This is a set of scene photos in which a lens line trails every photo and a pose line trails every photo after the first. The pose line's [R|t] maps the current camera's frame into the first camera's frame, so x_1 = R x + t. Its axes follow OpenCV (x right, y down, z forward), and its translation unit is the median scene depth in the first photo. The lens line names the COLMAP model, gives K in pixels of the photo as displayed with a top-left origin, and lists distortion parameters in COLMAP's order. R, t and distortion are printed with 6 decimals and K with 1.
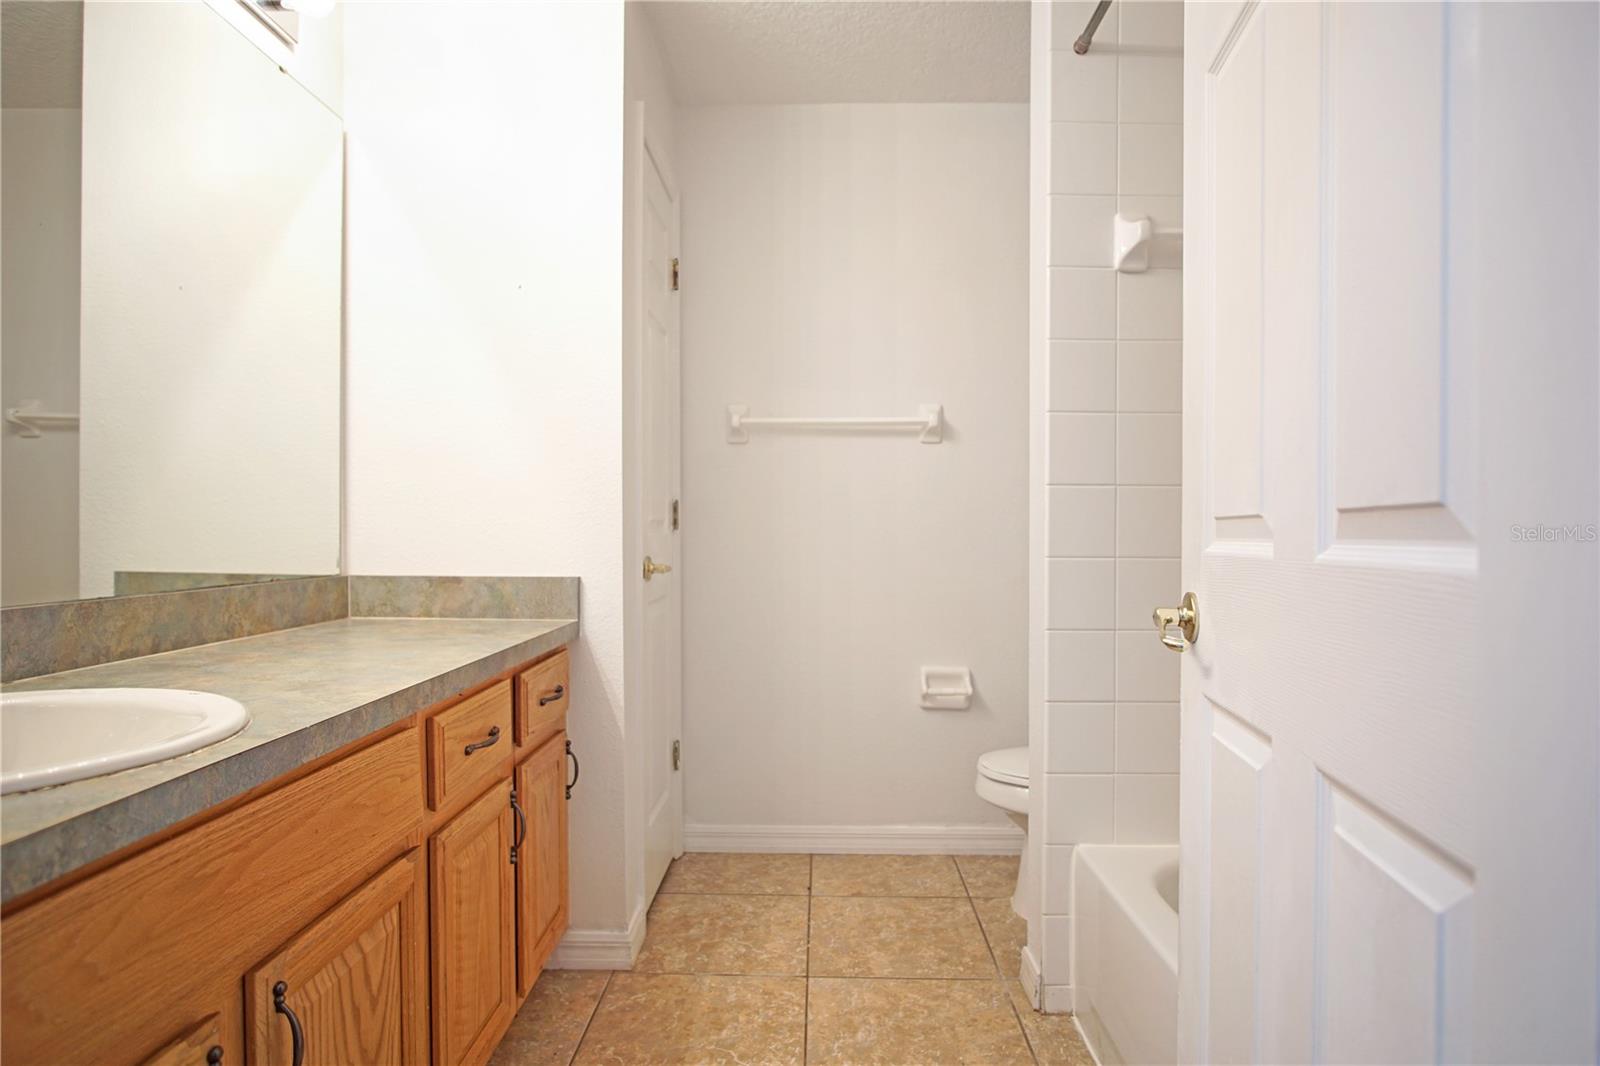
lens RADIAL K [[869.8, 0, 805.3], [0, 869.8, 538.4], [0, 0, 1]] dist [-0.033987, 0.010012]
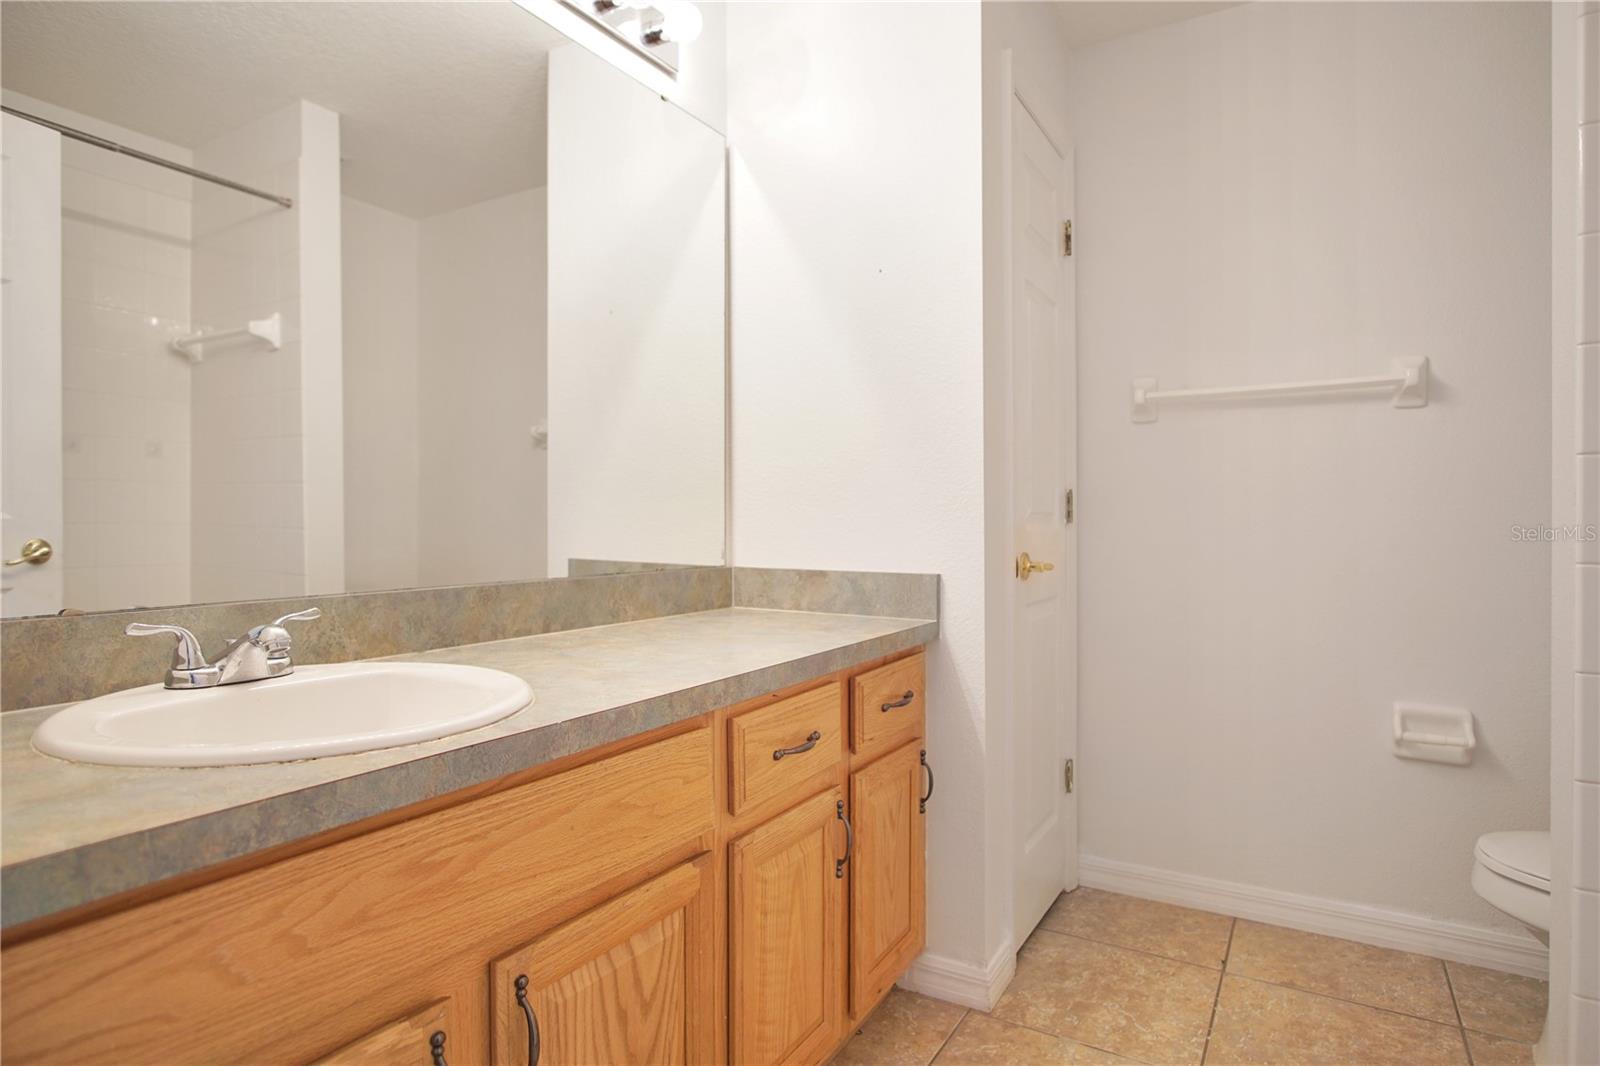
lens RADIAL K [[869.8, 0, 803.7], [0, 869.8, 528.8], [0, 0, 1]] dist [-0.033987, 0.010012]
pose [[0.869831, 0.000827, -0.493350, 0.071471], [-0.002830, 0.999991, -0.003314, -0.000567], [0.493342, 0.004279, 0.869825, 0.121359]]
